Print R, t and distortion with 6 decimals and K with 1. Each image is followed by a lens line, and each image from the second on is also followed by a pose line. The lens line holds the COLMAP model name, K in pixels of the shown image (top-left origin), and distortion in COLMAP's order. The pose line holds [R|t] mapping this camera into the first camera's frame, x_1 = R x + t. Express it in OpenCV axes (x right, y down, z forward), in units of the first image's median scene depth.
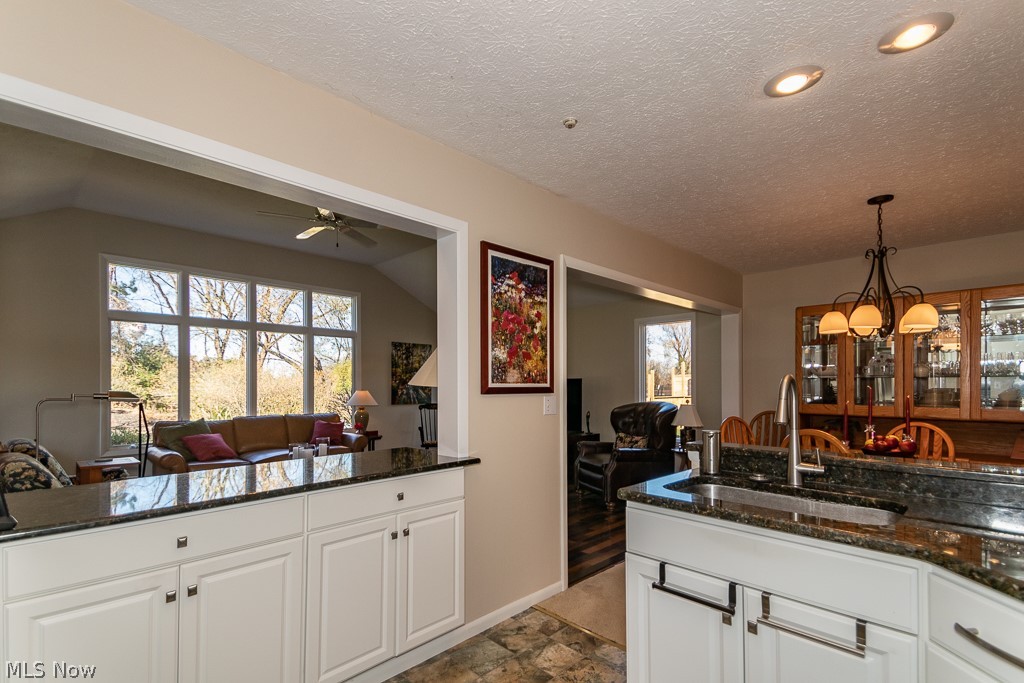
lens RADIAL K [[480.7, 0, 527.5], [0, 480.7, 381.6], [0, 0, 1]] dist [0.000145, -0.000163]
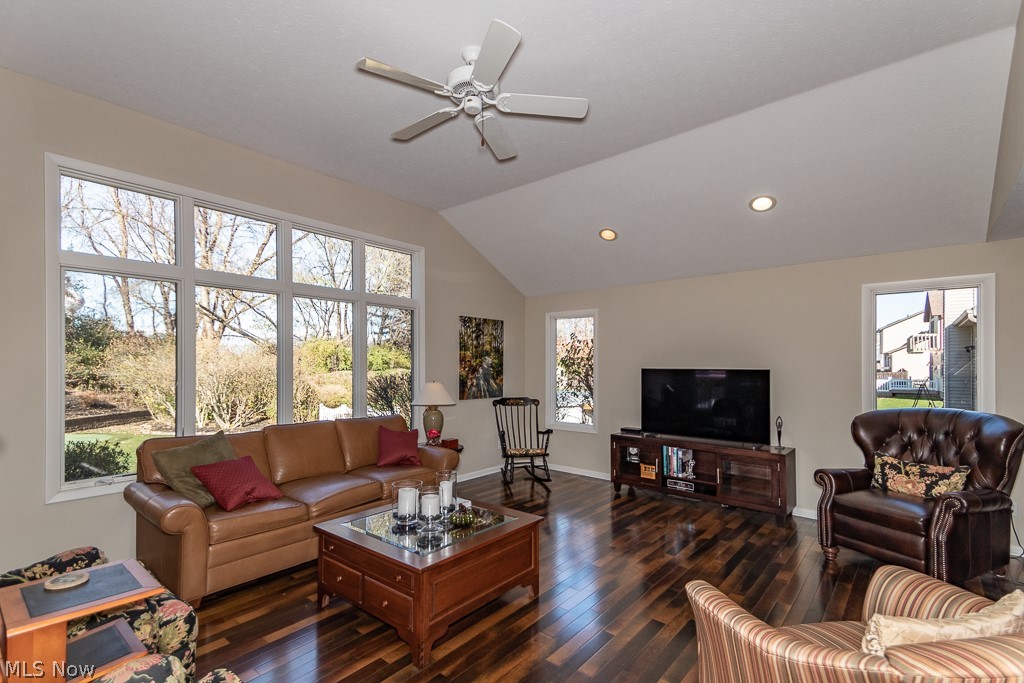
lens RADIAL K [[478.4, 0, 515.3], [0, 478.4, 364.5], [0, 0, 1]] dist [0.018856, 0.000241]
pose [[0.998454, 0.006350, 0.055227, -0.234282], [-0.006768, 0.999950, 0.007392, -0.013137], [-0.055177, -0.007754, 0.998446, 0.248978]]
